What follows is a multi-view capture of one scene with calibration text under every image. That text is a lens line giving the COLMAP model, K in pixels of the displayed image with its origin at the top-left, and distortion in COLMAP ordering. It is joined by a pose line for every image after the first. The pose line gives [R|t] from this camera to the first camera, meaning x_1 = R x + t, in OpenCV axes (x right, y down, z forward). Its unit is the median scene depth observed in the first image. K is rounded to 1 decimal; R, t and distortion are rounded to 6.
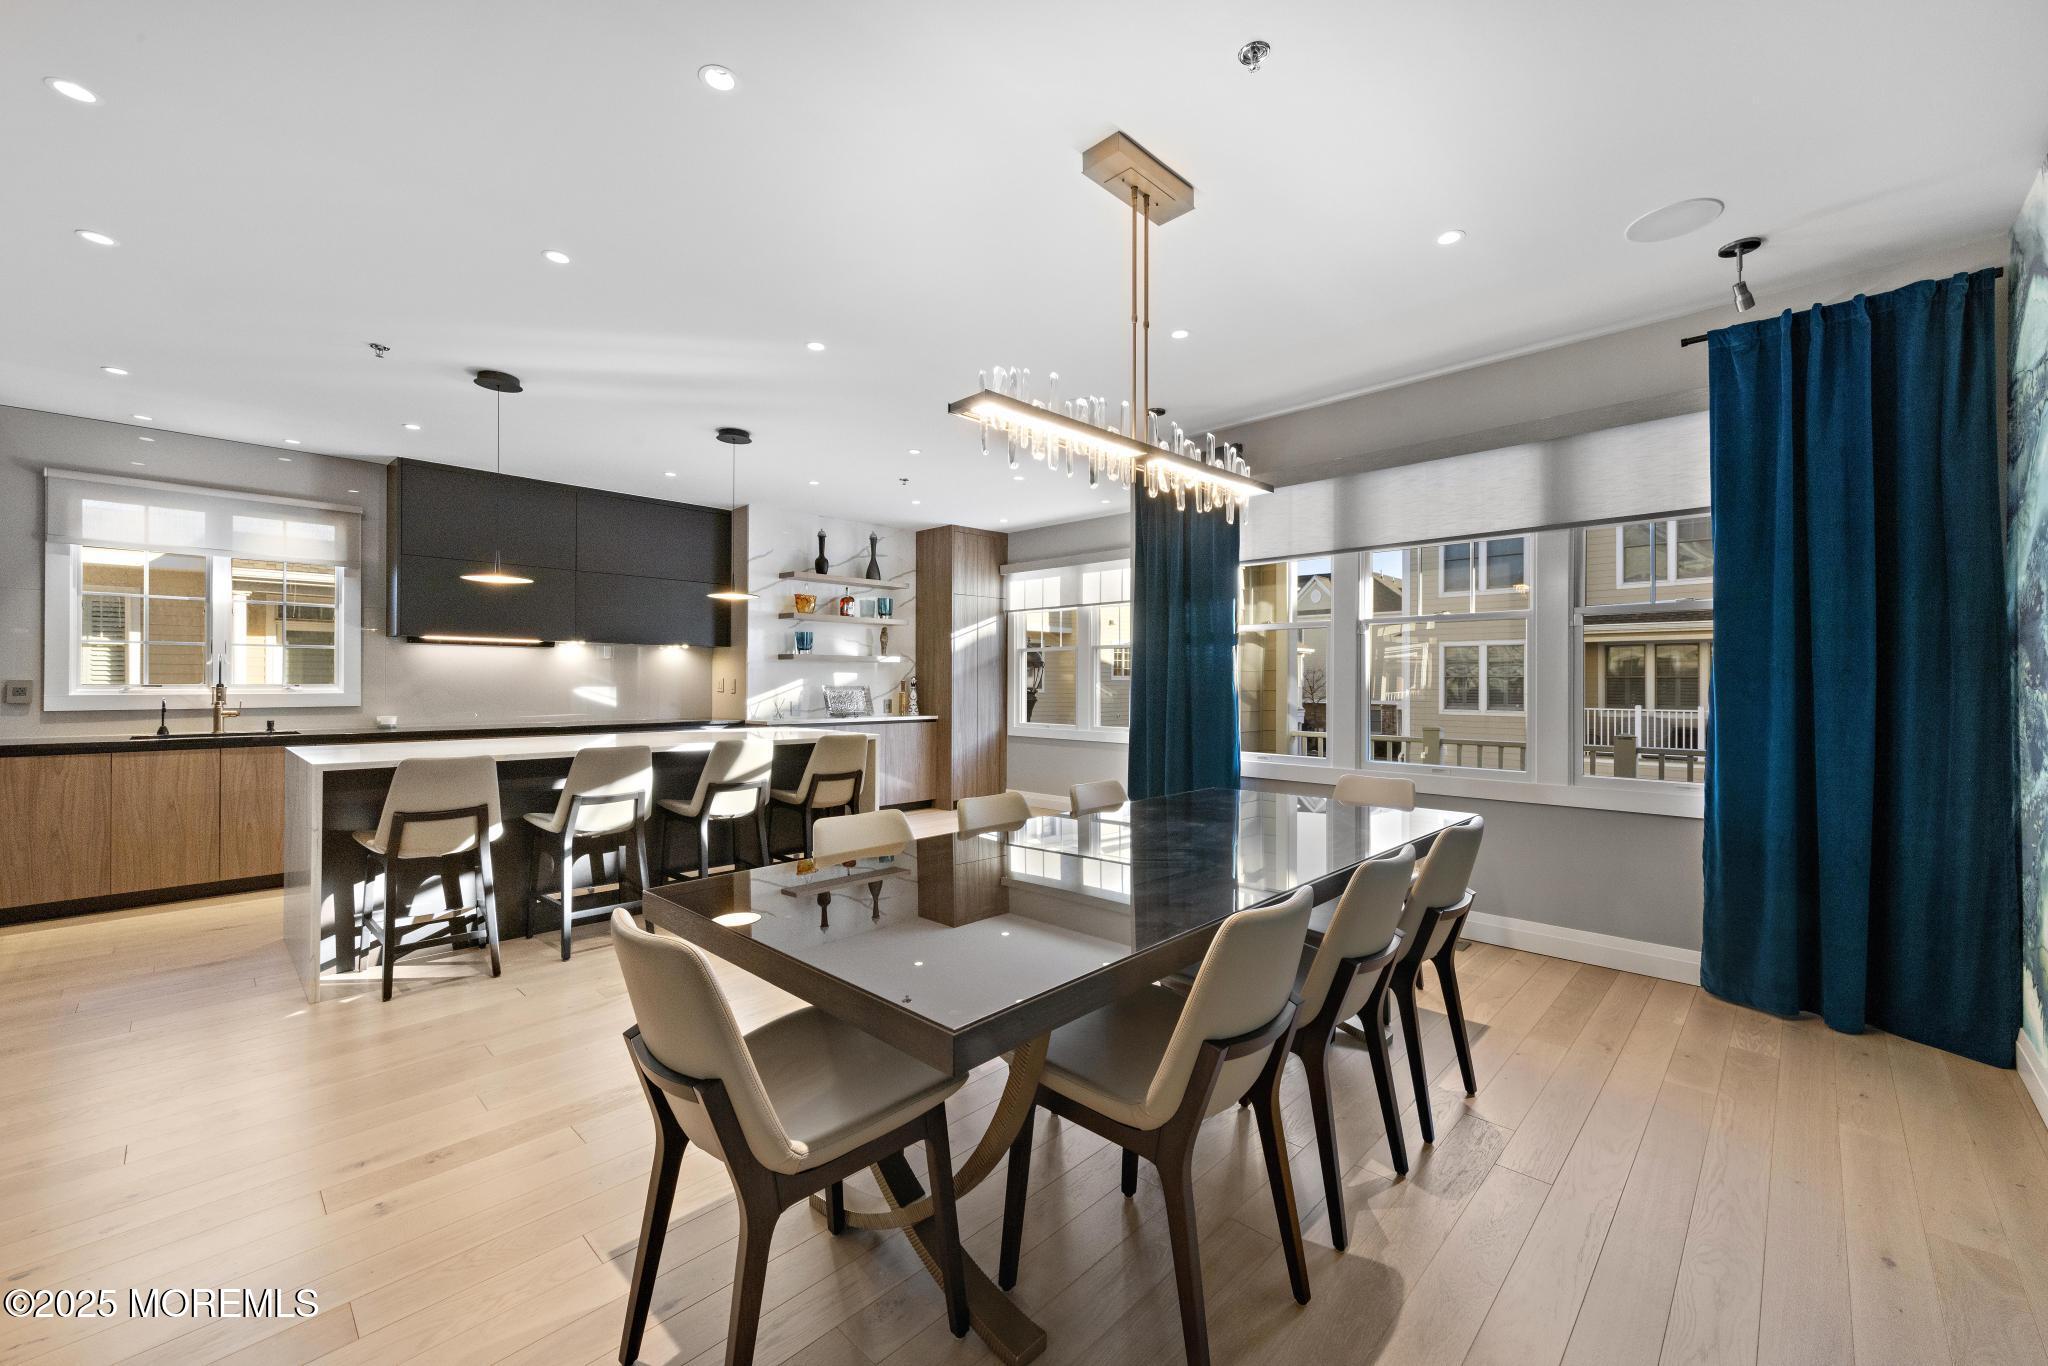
lens RADIAL K [[811.5, 0, 1031.6], [0, 811.5, 677.1], [0, 0, 1]] dist [0.010011, 0.000972]
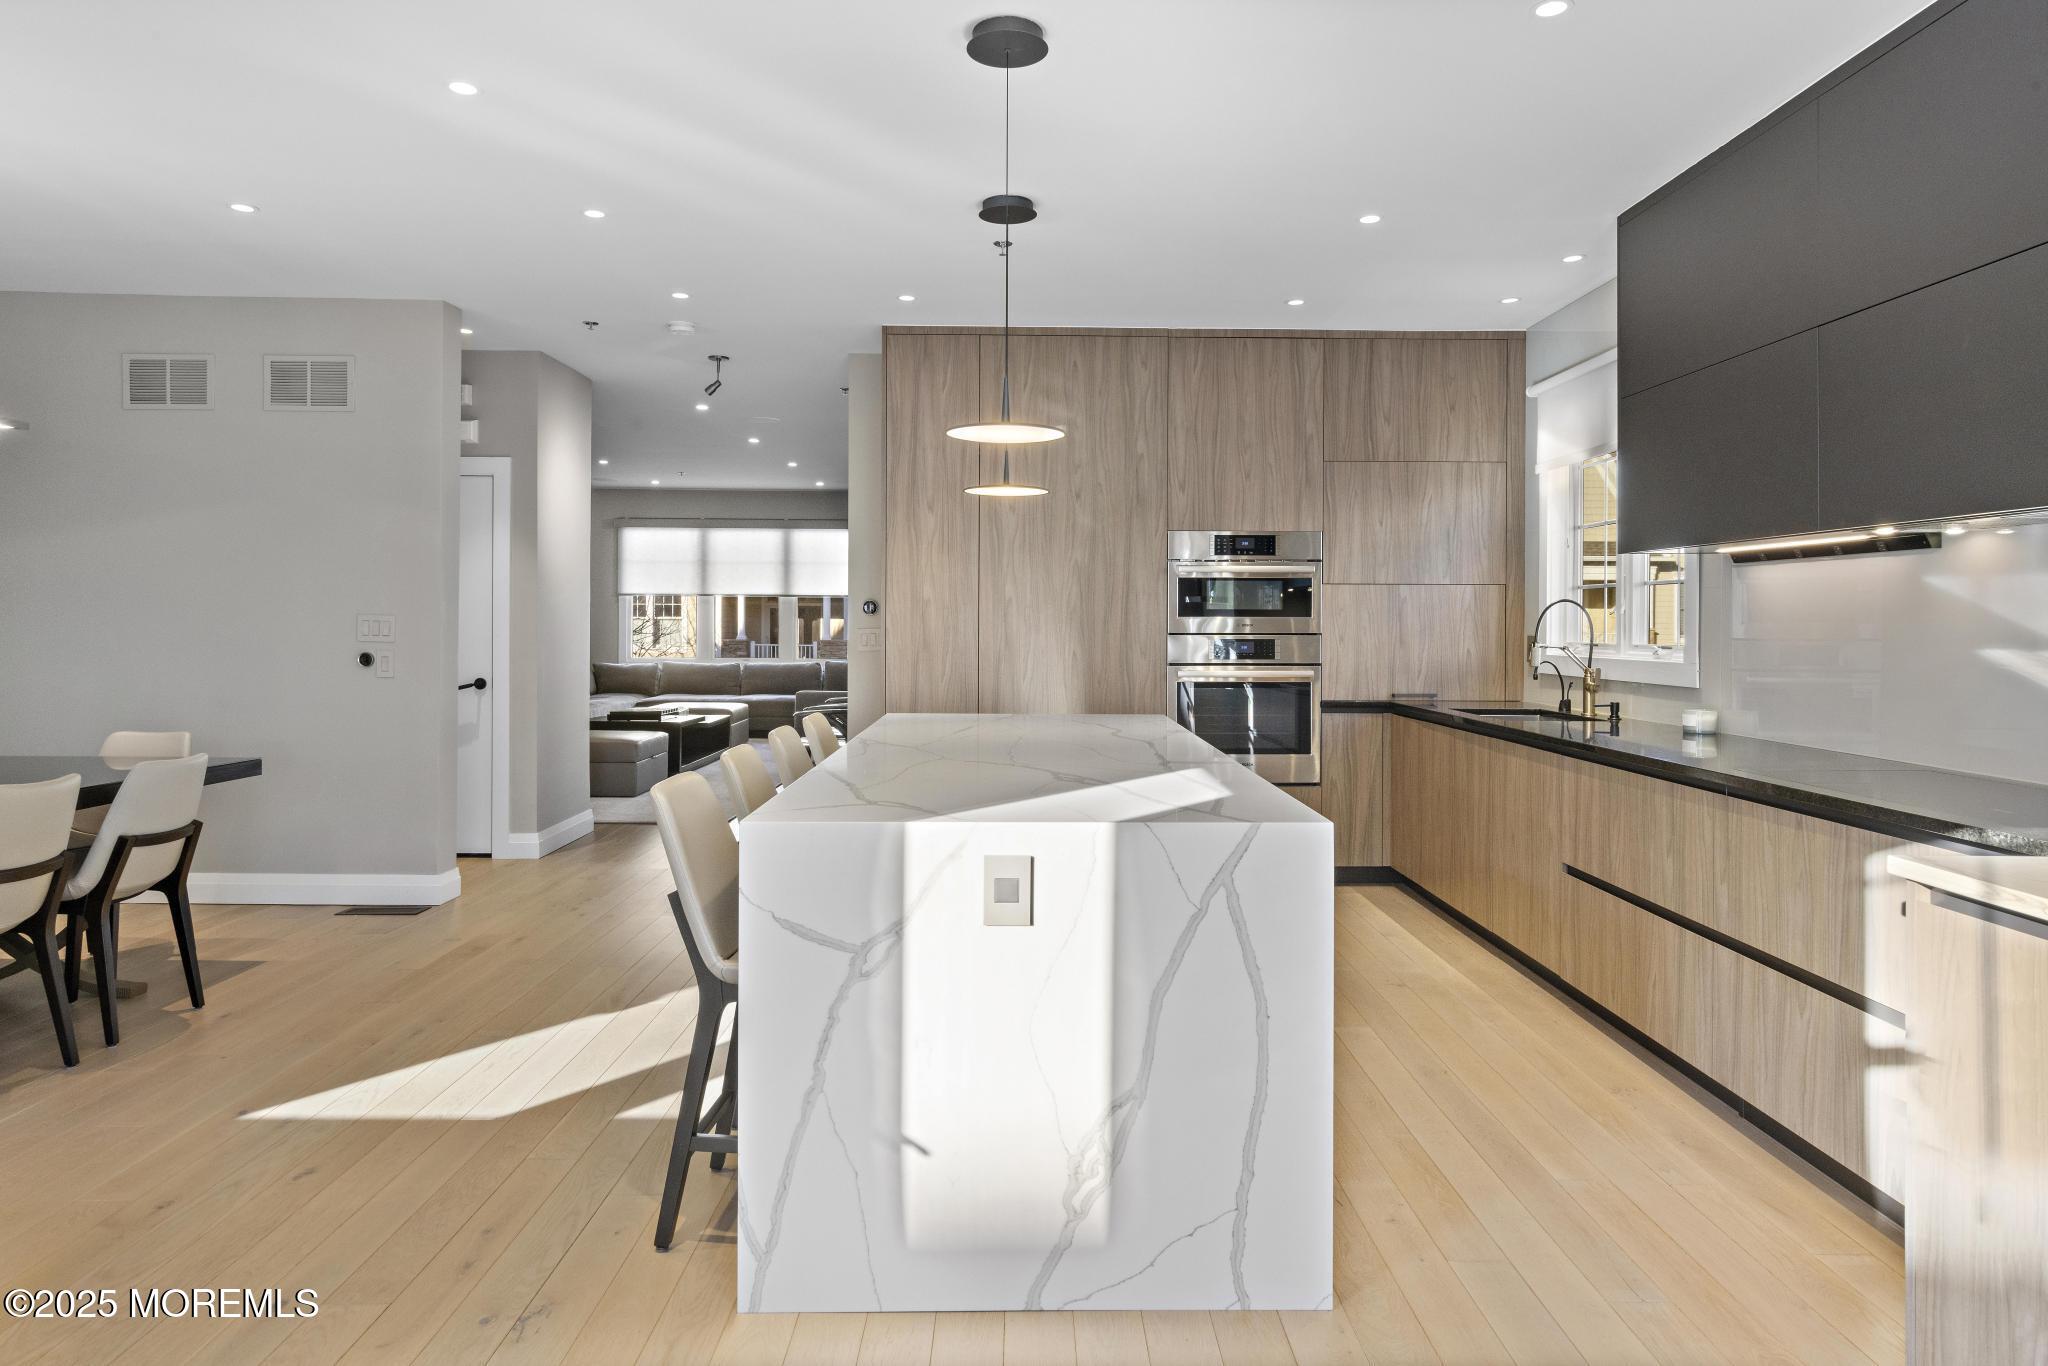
lens RADIAL K [[1213.7, 0, 1025.2], [0, 1213.7, 626.0], [0, 0, 1]] dist [0.001855, 0.005690]
pose [[-0.711648, -0.005161, -0.702517, 0.037264], [-0.004591, 0.999986, -0.002696, -0.000498], [0.702521, 0.001306, -0.711661, 1.012818]]
